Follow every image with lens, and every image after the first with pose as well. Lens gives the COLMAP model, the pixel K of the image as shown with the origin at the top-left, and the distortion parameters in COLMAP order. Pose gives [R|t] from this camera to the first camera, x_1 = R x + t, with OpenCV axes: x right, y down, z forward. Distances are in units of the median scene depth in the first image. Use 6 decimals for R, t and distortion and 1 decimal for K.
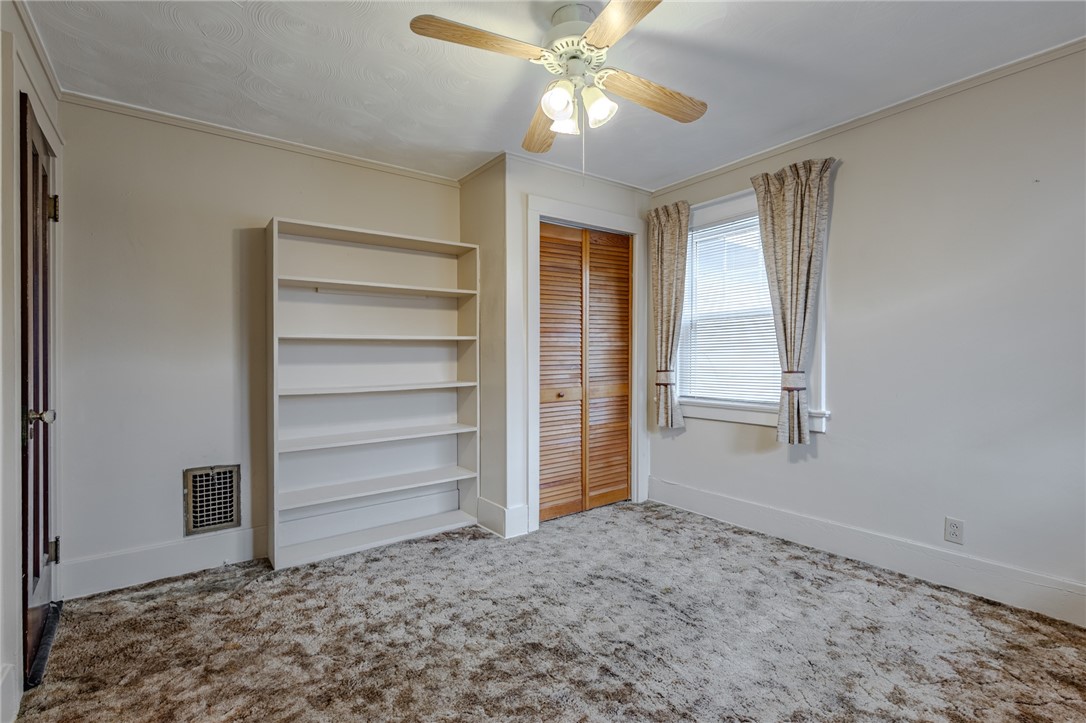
lens RADIAL K [[500.4, 0, 544.3], [0, 500.4, 363.6], [0, 0, 1]] dist [0.000083, -0.000392]
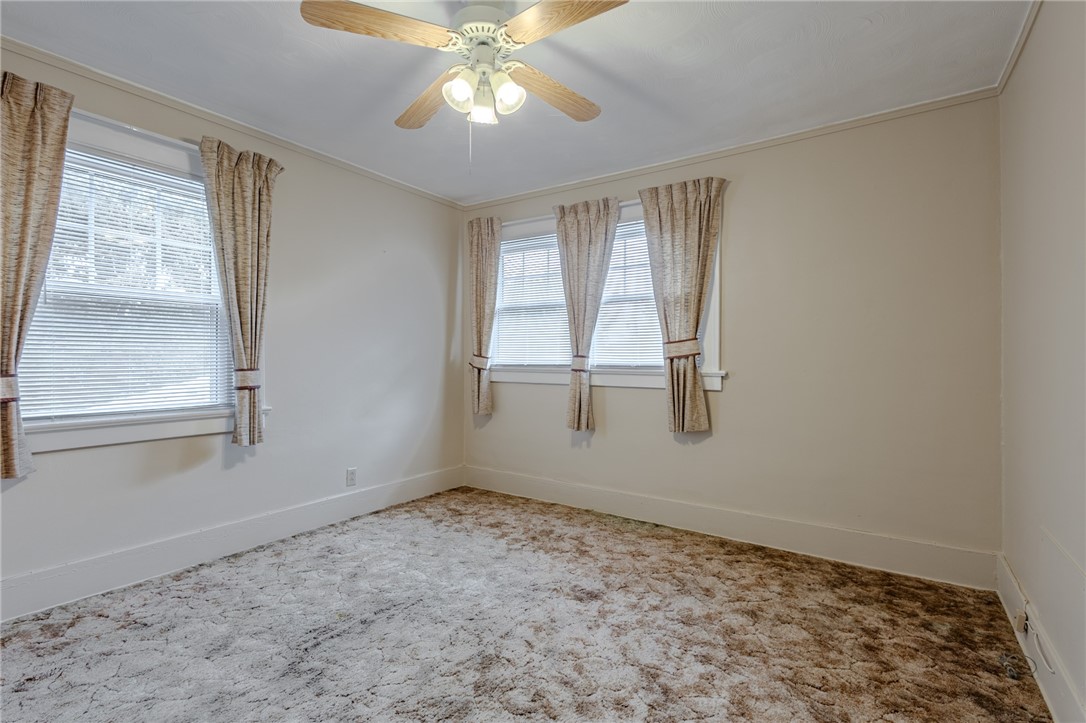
lens RADIAL K [[500.4, 0, 545.0], [0, 500.4, 356.6], [0, 0, 1]] dist [0.000083, -0.000392]
pose [[-0.330467, 0.004348, 0.943808, -0.672548], [0.008698, 0.999961, -0.001561, -0.001868], [-0.943777, 0.007693, -0.330492, 0.899549]]
